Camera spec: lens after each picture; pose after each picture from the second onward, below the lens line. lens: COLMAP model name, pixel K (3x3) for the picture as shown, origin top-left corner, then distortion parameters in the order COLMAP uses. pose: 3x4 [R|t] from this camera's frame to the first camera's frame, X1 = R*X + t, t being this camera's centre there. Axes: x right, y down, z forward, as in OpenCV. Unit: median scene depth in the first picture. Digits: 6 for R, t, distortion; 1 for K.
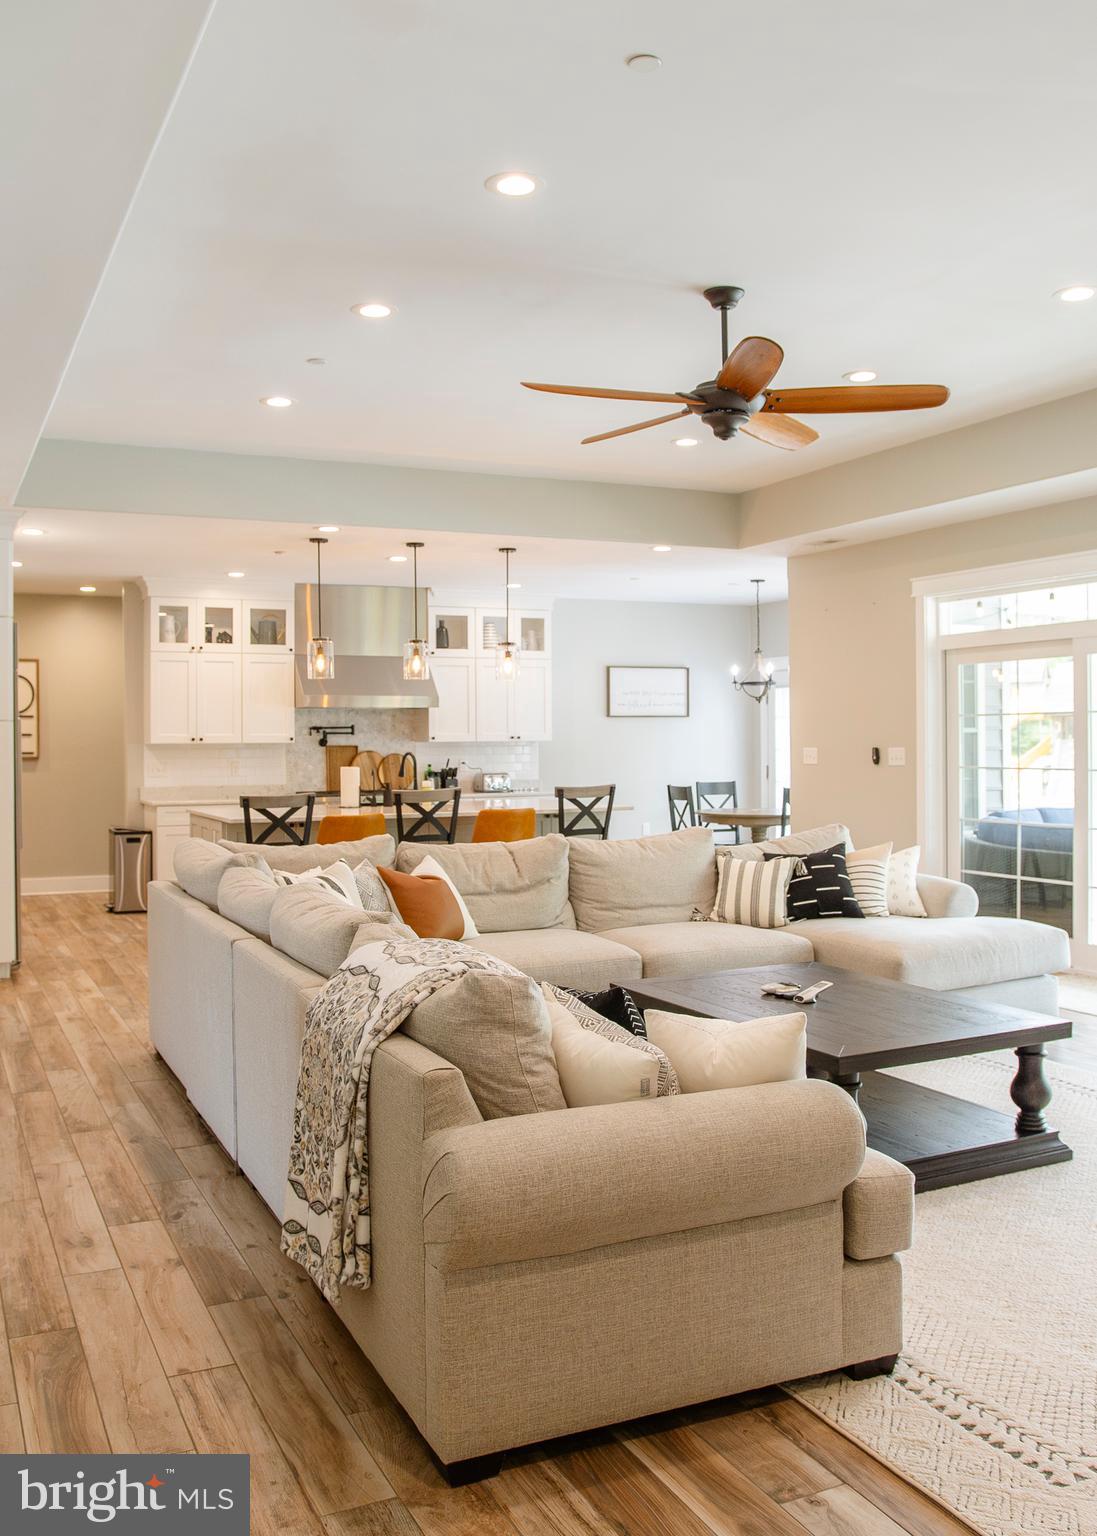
lens RADIAL K [[1337.7, 0, 512.9], [0, 1337.7, 762.8], [0, 0, 1]] dist [-0.052499, 0.053363]
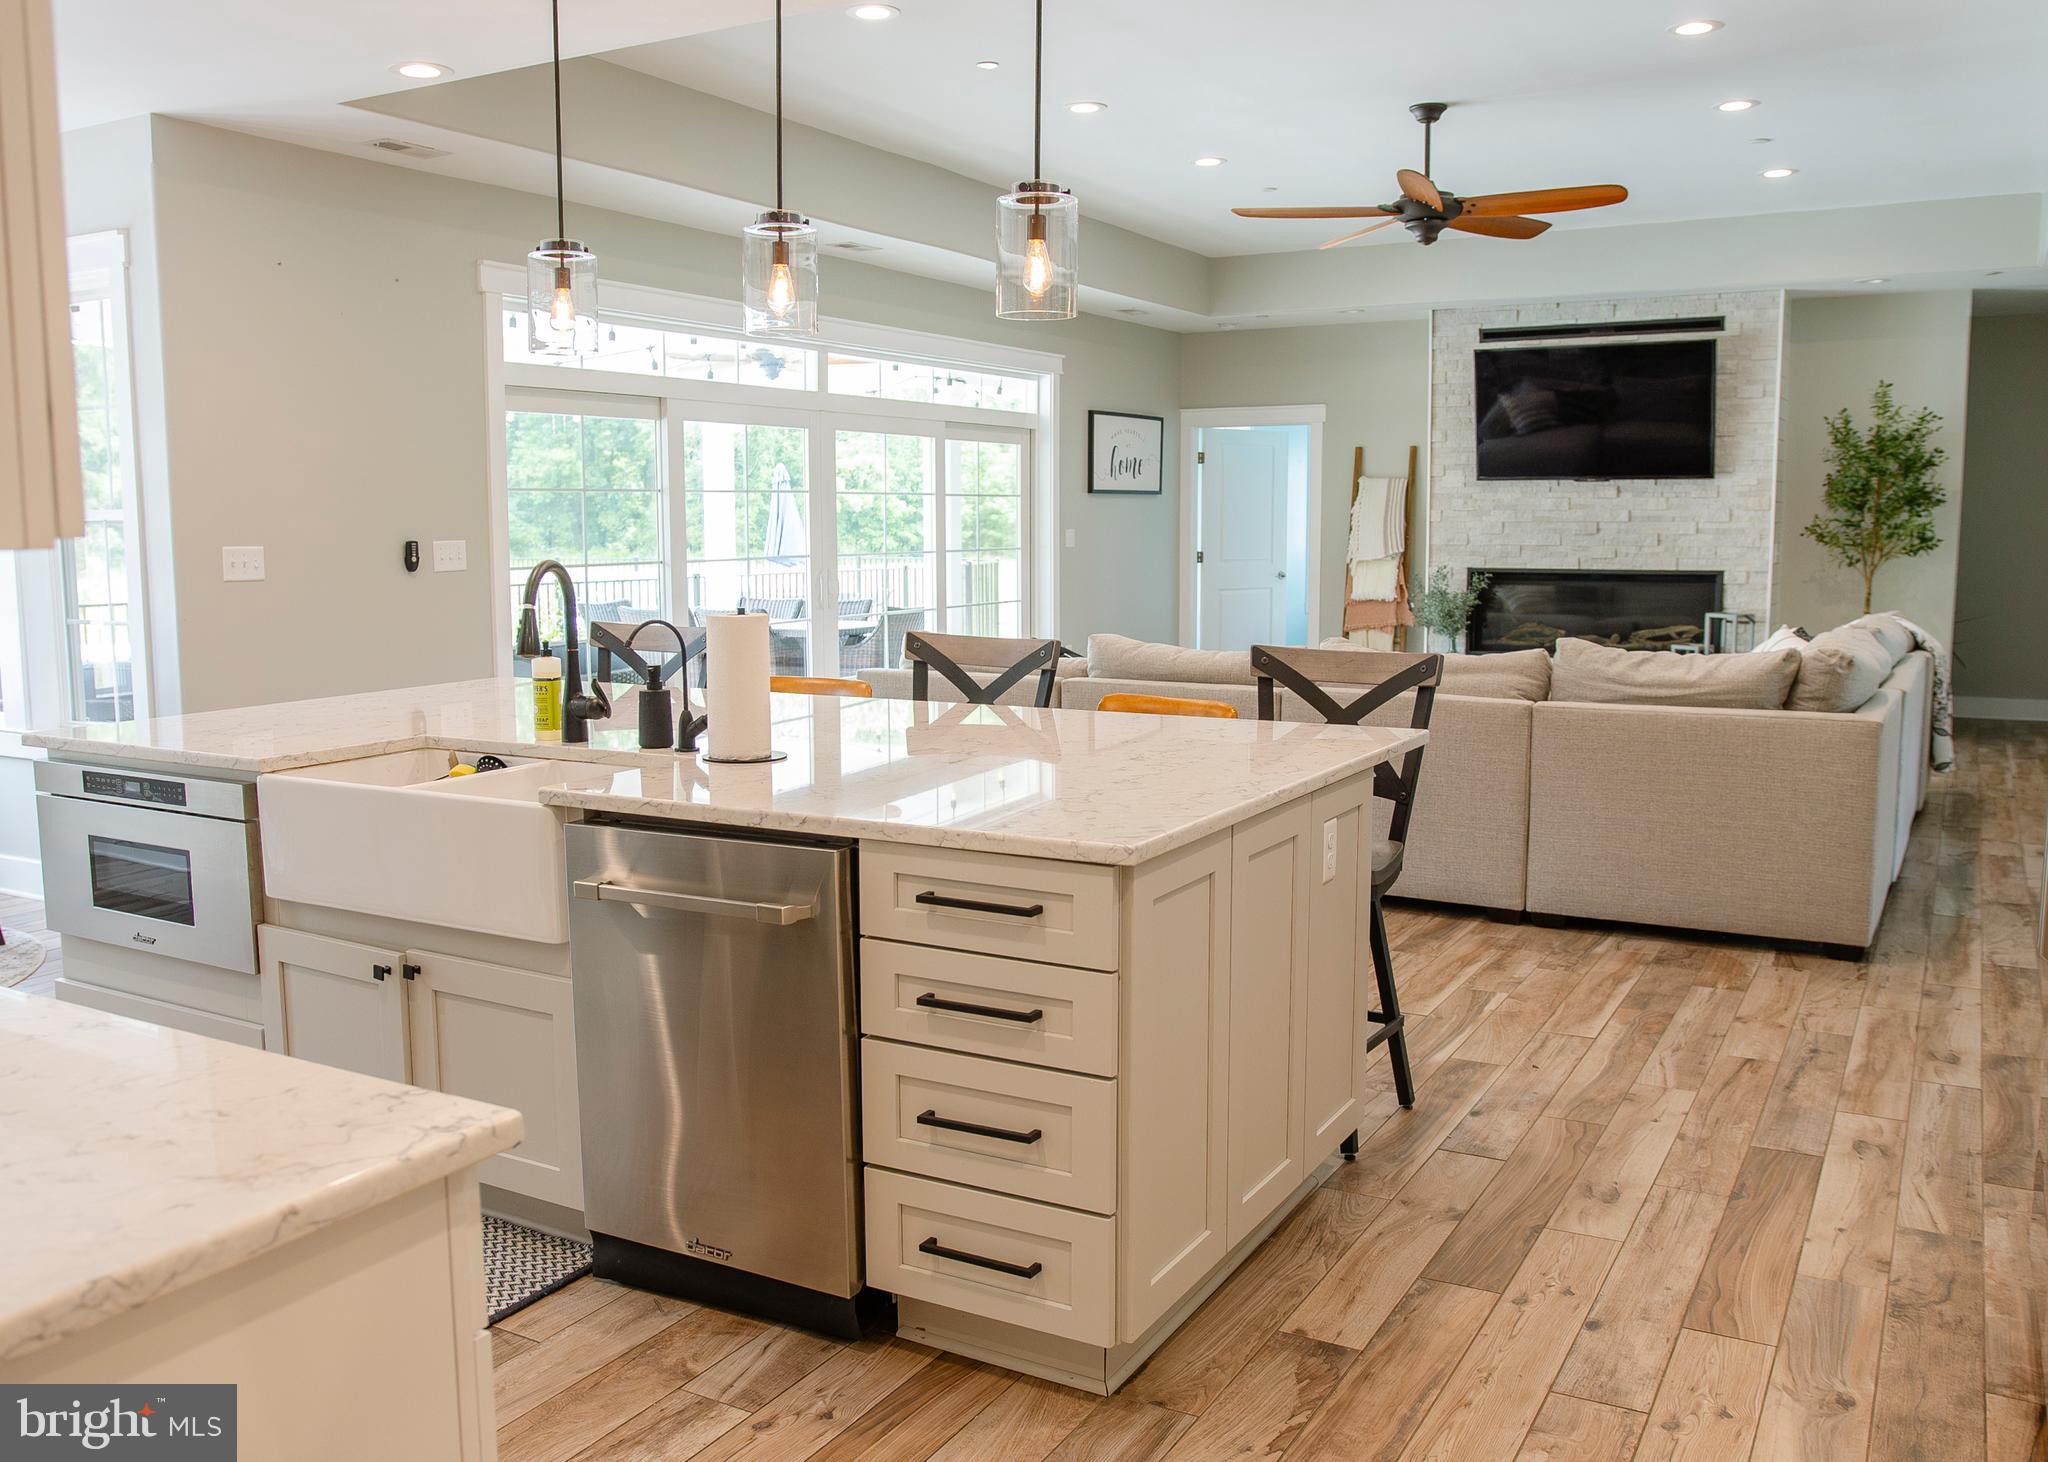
lens RADIAL K [[1711.4, 0, 984.5], [0, 1711.4, 741.9], [0, 0, 1]] dist [-0.084380, 0.074665]
pose [[-0.578981, -0.094280, 0.809872, -0.973503], [0.024535, 0.990828, 0.132885, -0.035731], [-0.814972, 0.096808, -0.571357, 2.575845]]
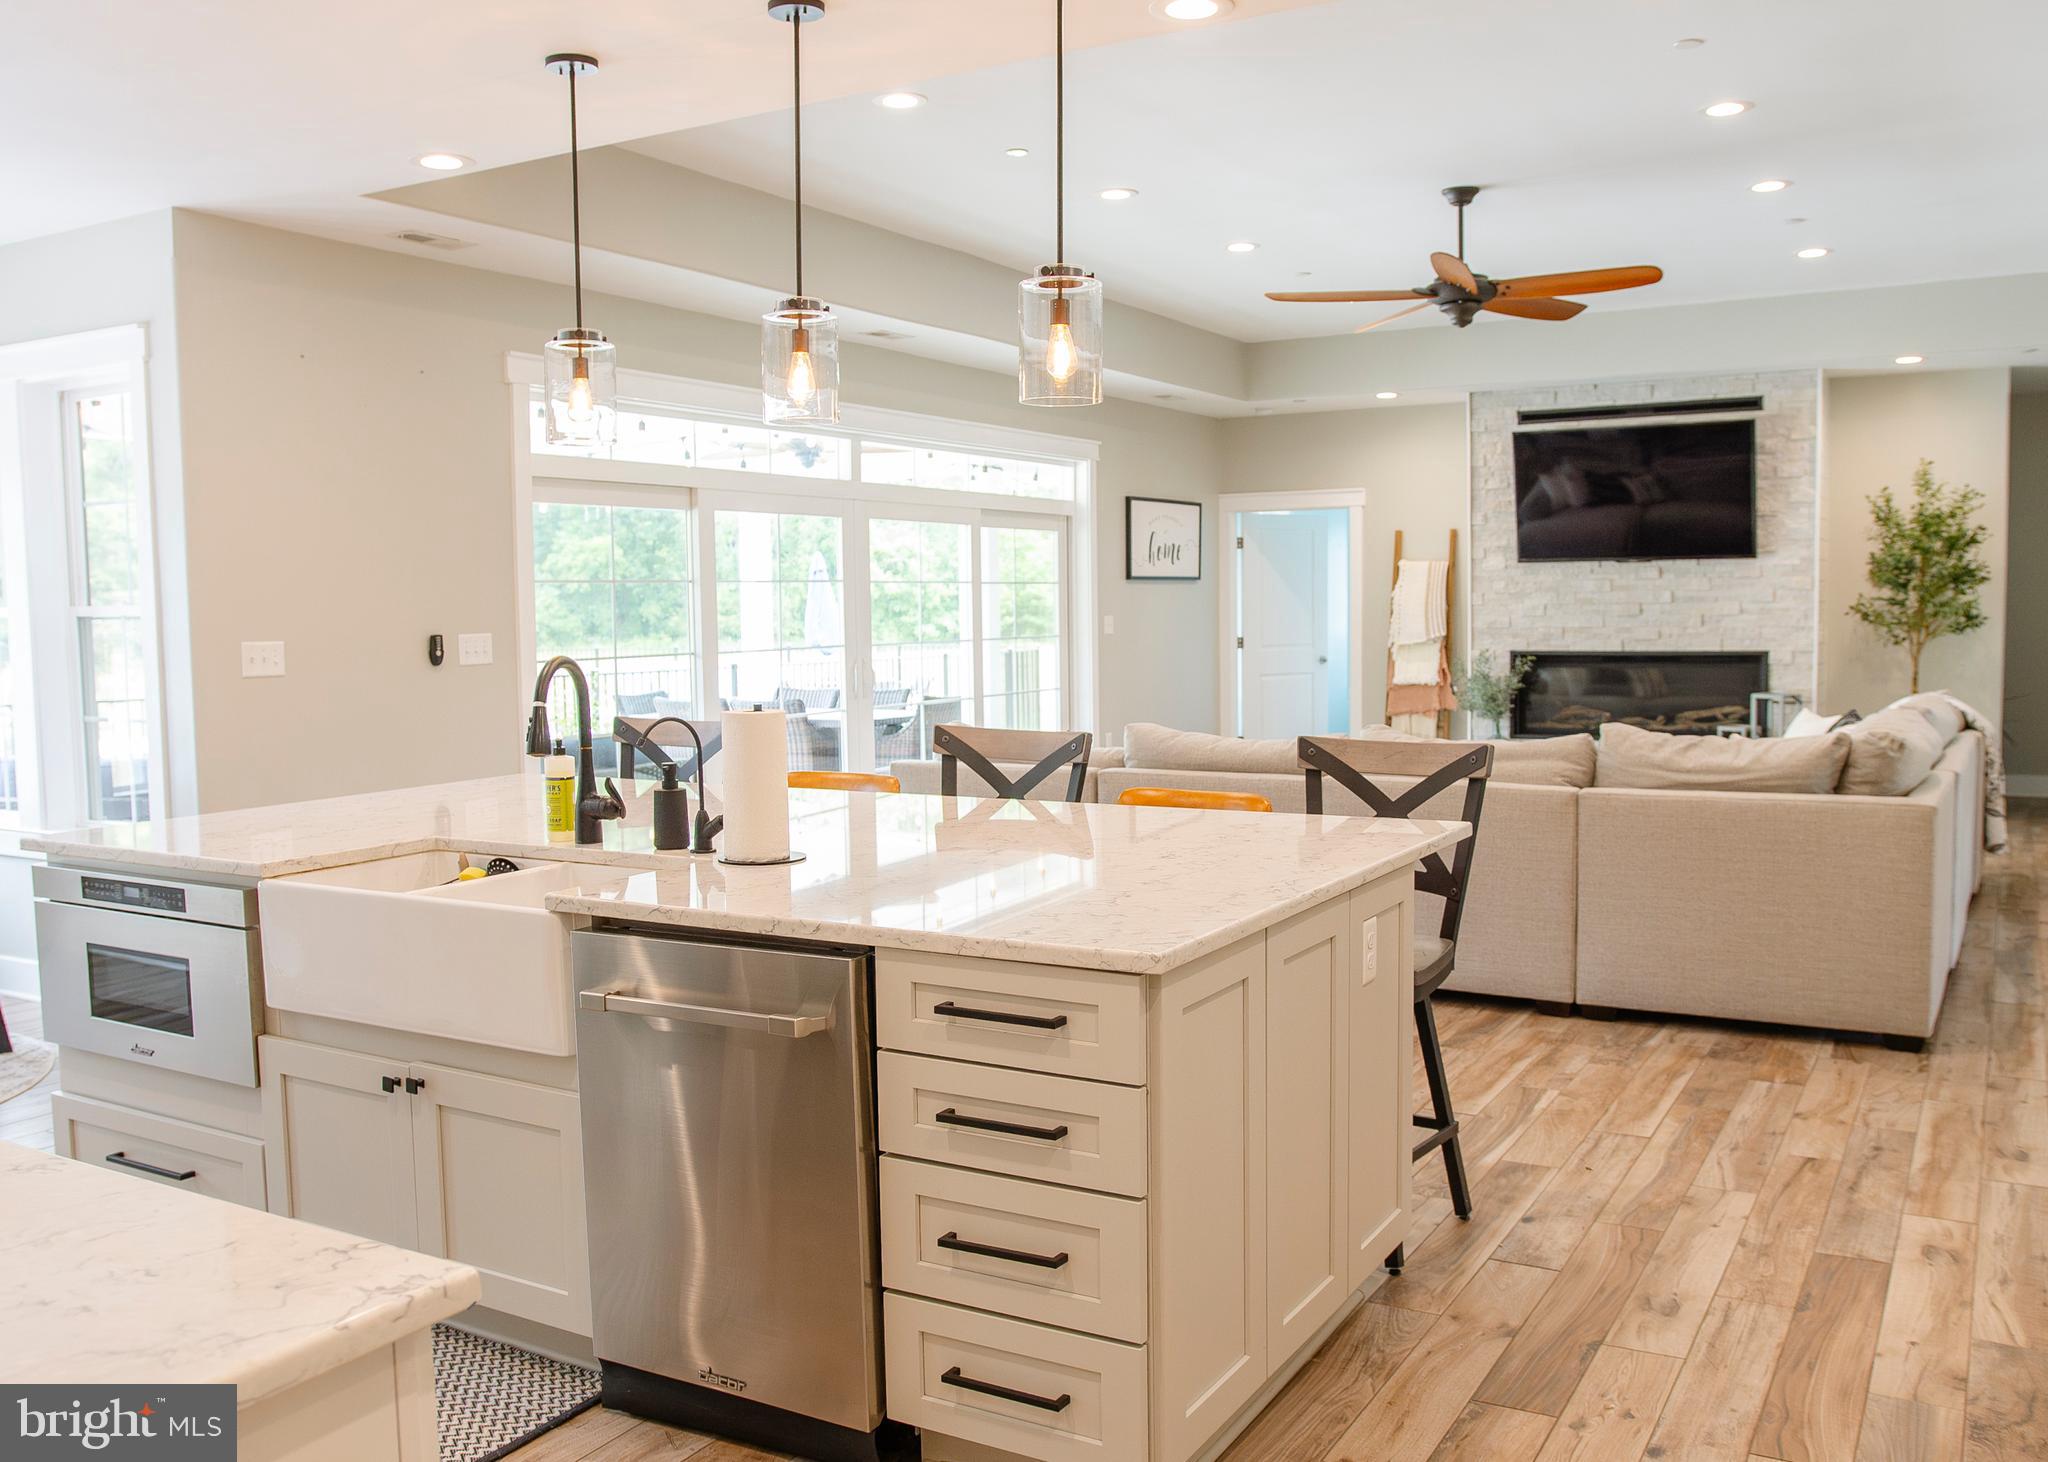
lens RADIAL K [[1717.6, 0, 1034.4], [0, 1717.6, 752.4], [0, 0, 1]] dist [-0.084560, 0.075003]
pose [[-0.581875, -0.053103, 0.811542, -0.957855], [0.033622, 0.995442, 0.089244, -0.037774], [-0.812583, 0.079214, -0.577438, 2.553506]]
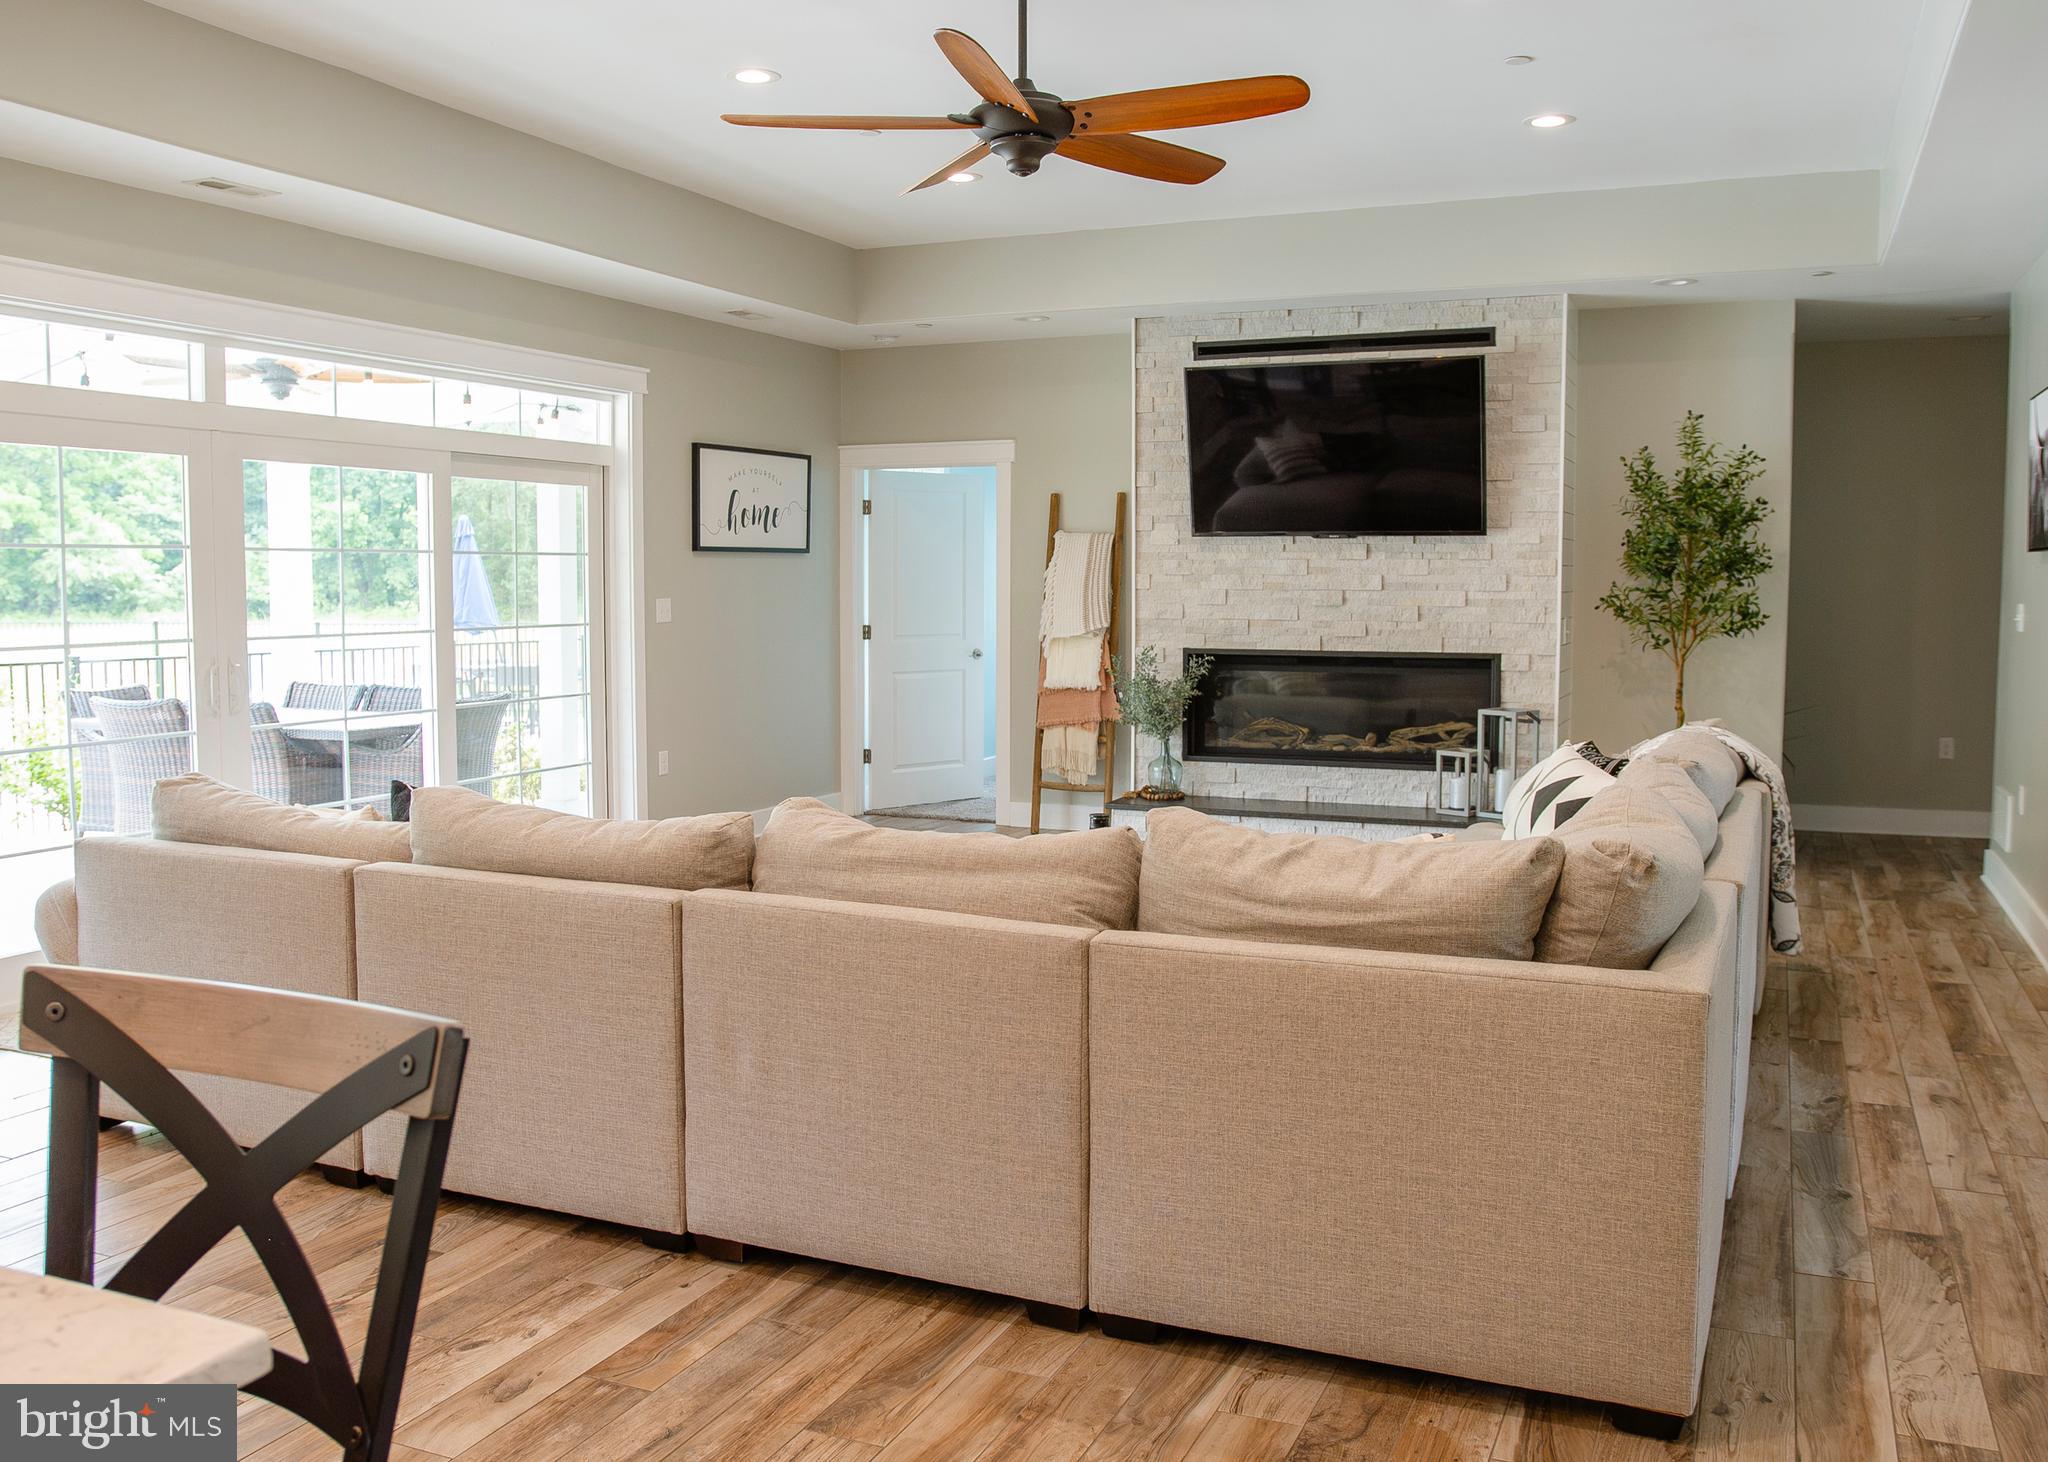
lens RADIAL K [[1723.7, 0, 1024.0], [0, 1723.7, 731.0], [0, 0, 1]] dist [-0.084615, 0.073966]
pose [[-0.669175, -0.058578, 0.740793, -0.664913], [0.017637, 0.995355, 0.094639, -0.035335], [-0.742896, 0.076395, -0.665033, 1.971413]]
